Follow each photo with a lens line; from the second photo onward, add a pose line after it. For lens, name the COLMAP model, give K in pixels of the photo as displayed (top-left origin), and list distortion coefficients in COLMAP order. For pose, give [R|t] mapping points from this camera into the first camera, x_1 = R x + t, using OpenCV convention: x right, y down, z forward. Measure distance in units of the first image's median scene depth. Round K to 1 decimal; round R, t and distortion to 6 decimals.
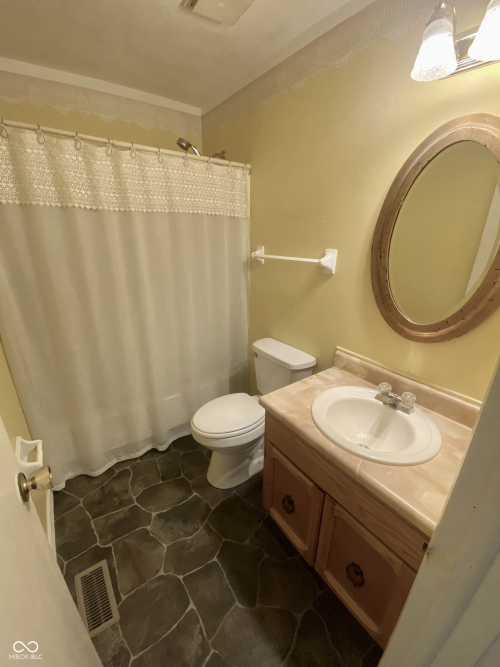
lens RADIAL K [[270.0, 0, 246.5], [0, 270.0, 331.8], [0, 0, 1]] dist [-0.032005, -0.000848]
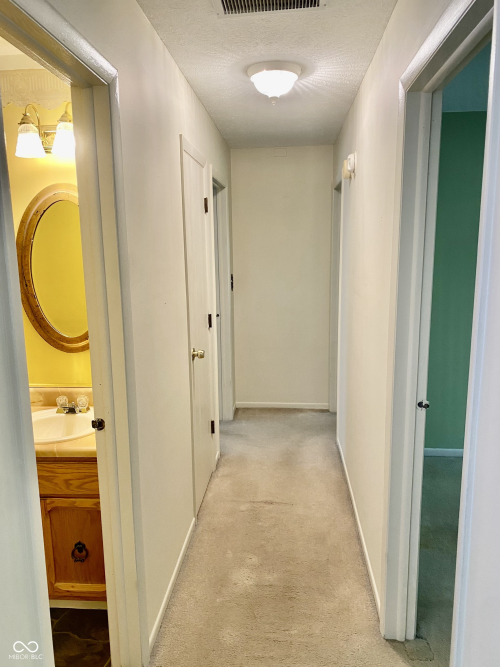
lens RADIAL K [[504.4, 0, 249.1], [0, 504.4, 334.6], [0, 0, 1]] dist [-0.008227, -0.002314]
pose [[0.652681, -0.144687, 0.743689, -0.489181], [0.292956, 0.953441, -0.071610, 0.343712], [-0.698702, 0.264607, 0.664680, -1.002950]]
